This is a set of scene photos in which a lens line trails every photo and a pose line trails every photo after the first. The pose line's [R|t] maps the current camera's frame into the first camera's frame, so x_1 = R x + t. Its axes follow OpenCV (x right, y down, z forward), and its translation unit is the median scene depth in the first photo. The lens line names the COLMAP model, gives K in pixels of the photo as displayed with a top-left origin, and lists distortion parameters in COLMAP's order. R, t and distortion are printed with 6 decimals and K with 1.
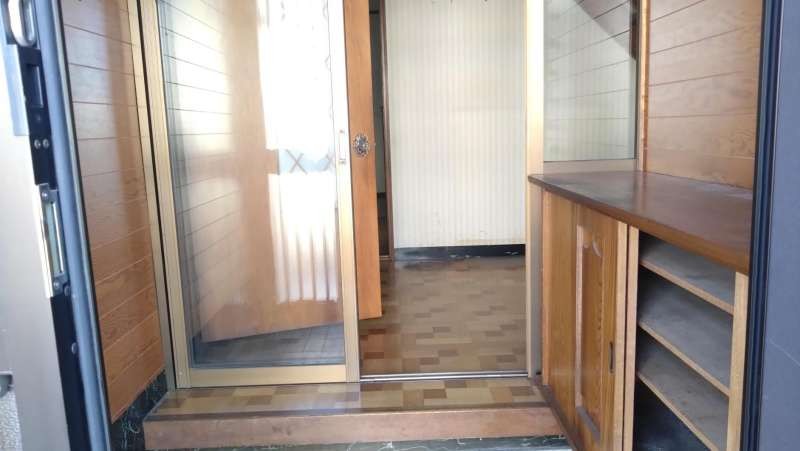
lens RADIAL K [[630.8, 0, 399.9], [0, 630.8, 225.3], [0, 0, 1]] dist [0.012011, -0.001174]
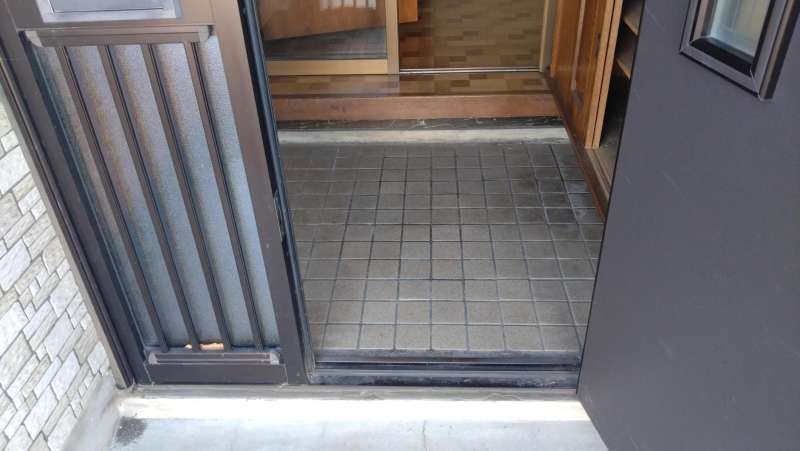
lens RADIAL K [[630.8, 0, 391.9], [0, 630.8, 219.0], [0, 0, 1]] dist [0.012011, -0.001174]
pose [[0.997871, 0.035231, -0.054892, -0.001143], [-0.009220, 0.909311, 0.416015, -0.002346], [0.064571, -0.414623, 0.907699, -0.217763]]
